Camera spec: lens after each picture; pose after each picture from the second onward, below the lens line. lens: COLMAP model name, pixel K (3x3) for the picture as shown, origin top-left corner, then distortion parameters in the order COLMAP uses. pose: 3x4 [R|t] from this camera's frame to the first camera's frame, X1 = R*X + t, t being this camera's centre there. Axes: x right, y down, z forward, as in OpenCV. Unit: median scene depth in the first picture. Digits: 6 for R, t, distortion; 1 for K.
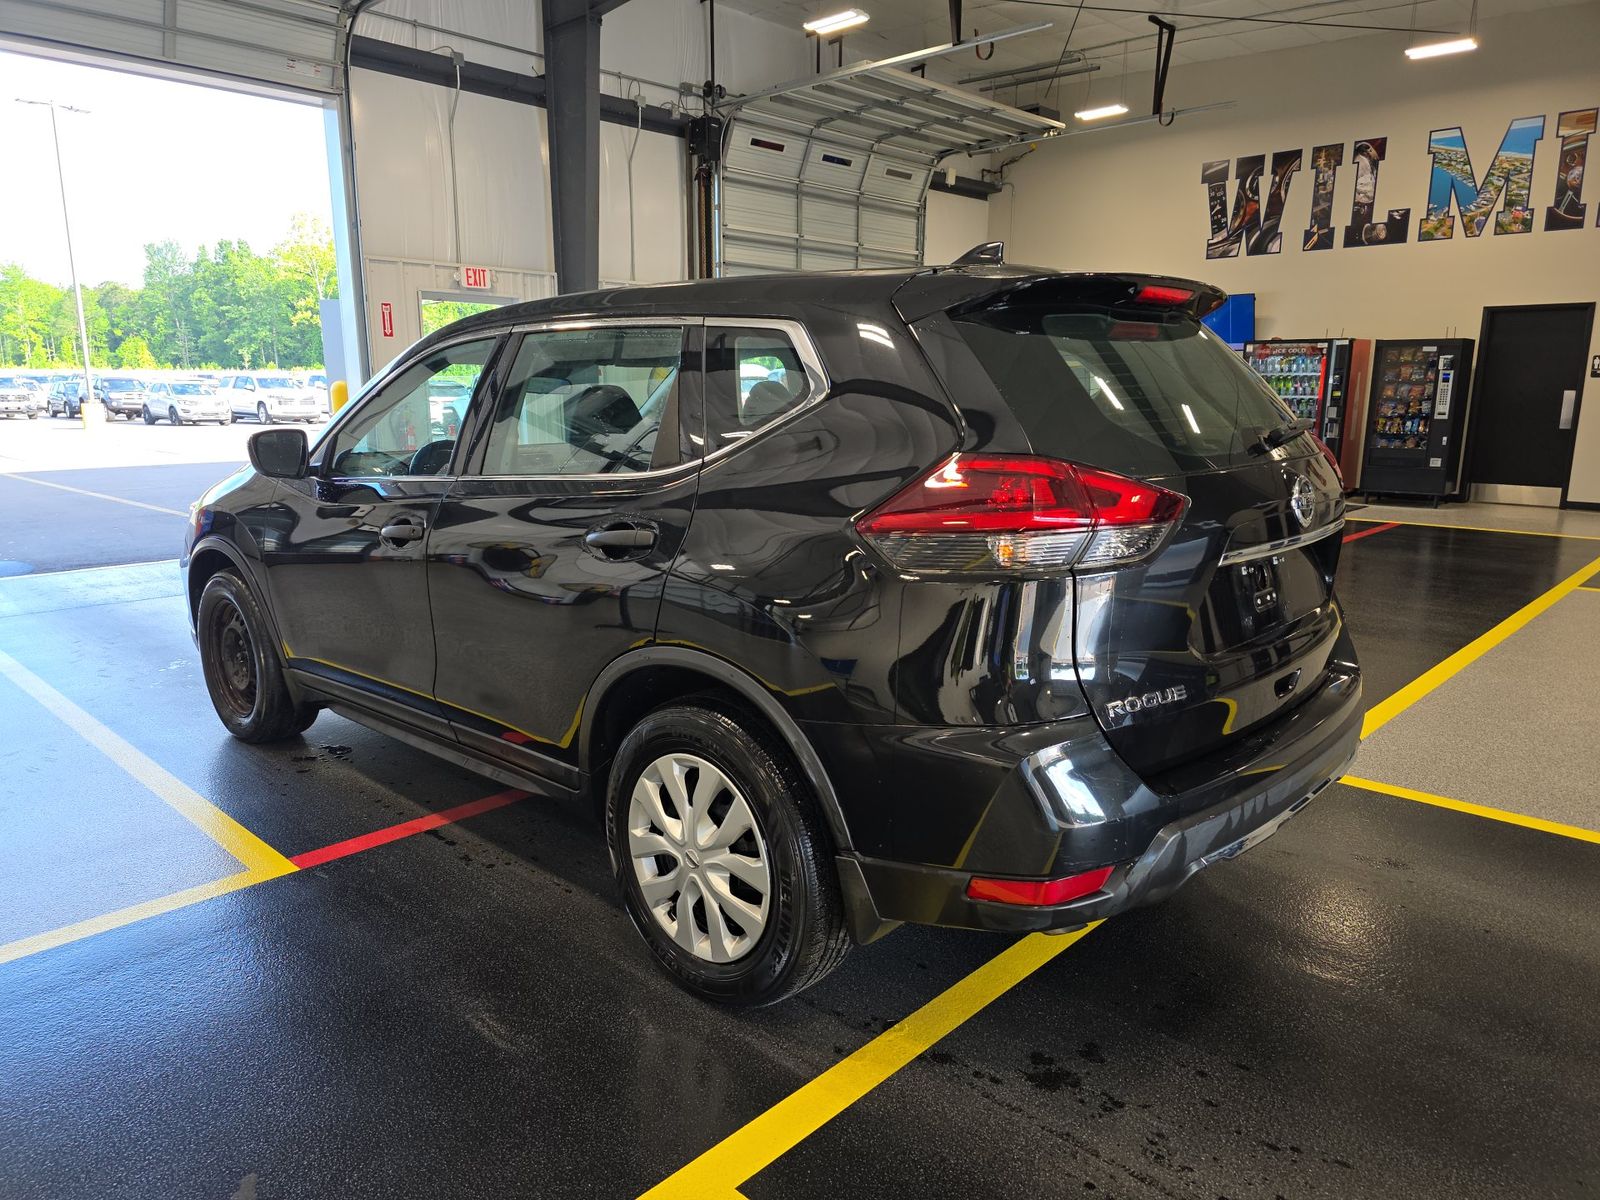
lens RADIAL K [[1105.7, 0, 796.7], [0, 1105.7, 607.7], [0, 0, 1]] dist [0.005323, -0.017616]
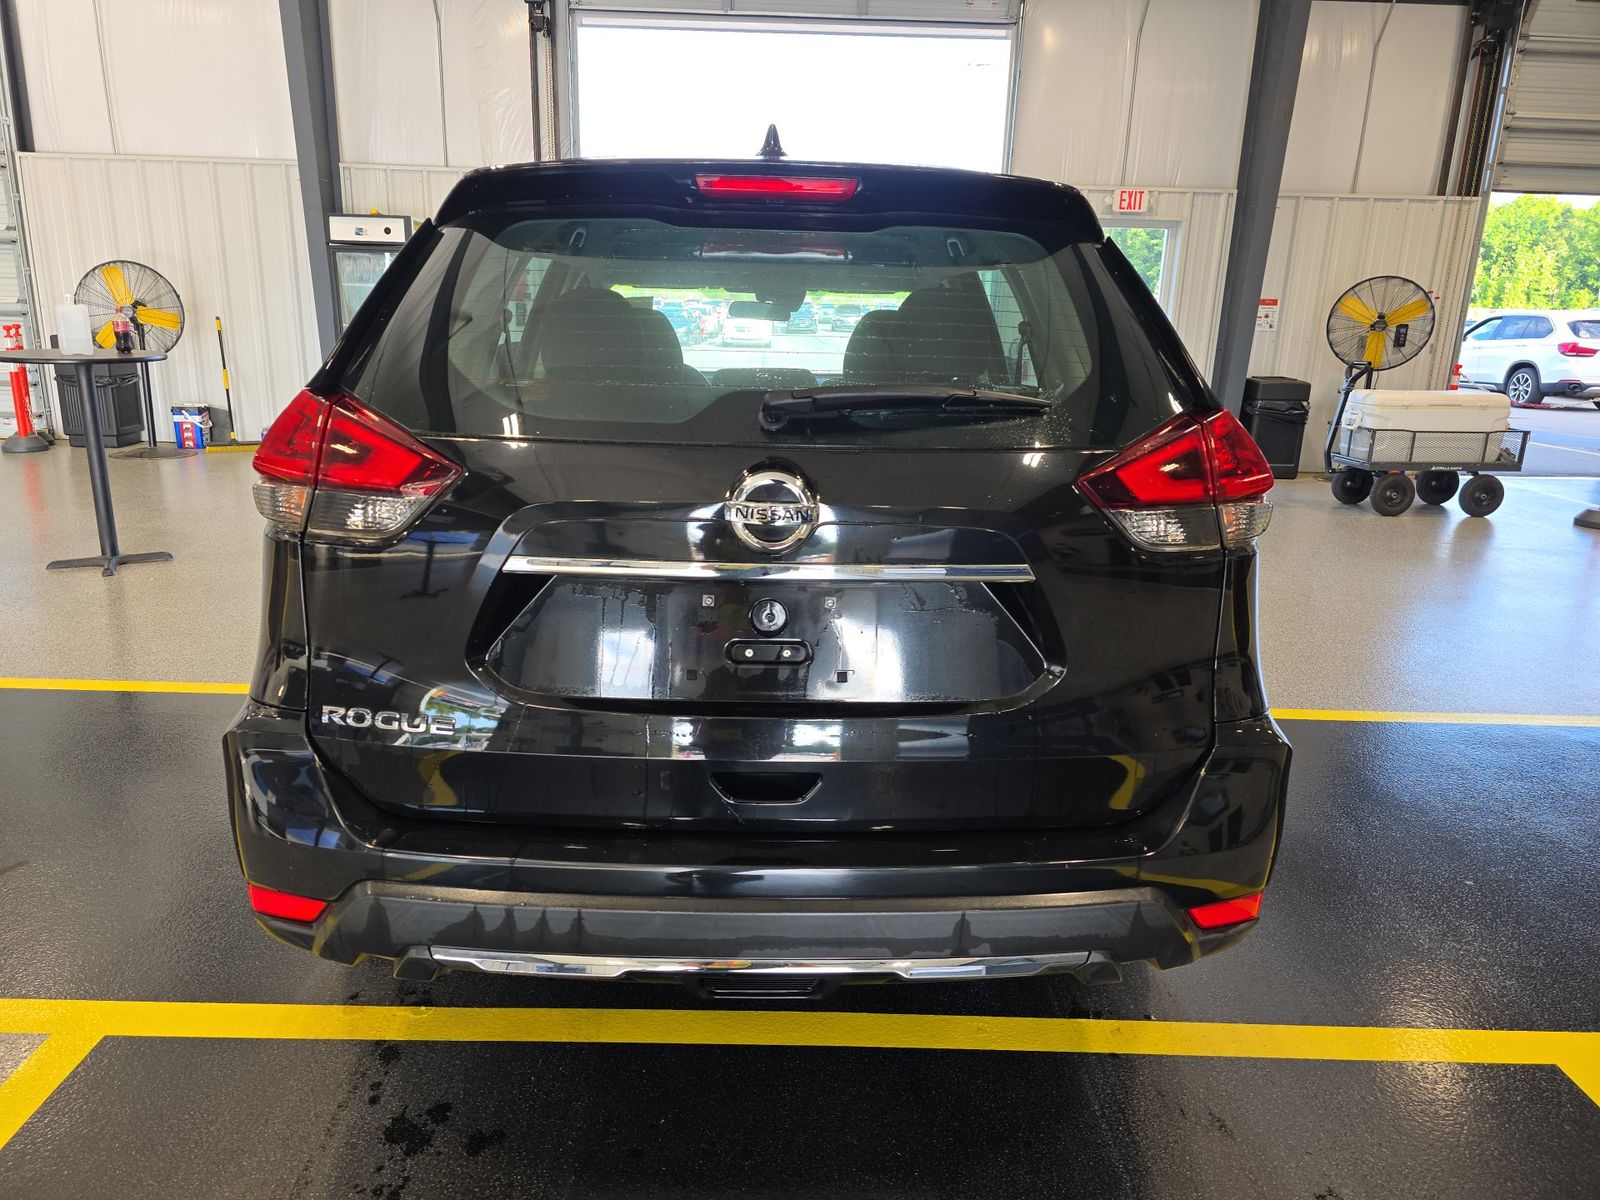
lens RADIAL K [[1105.7, 0, 796.7], [0, 1105.7, 607.7], [0, 0, 1]] dist [0.005323, -0.017616]
pose [[0.681249, 0.207206, -0.702115, 0.245696], [-0.167909, 0.977764, 0.125637, -0.032556], [0.712535, 0.032301, 0.700892, 0.157213]]
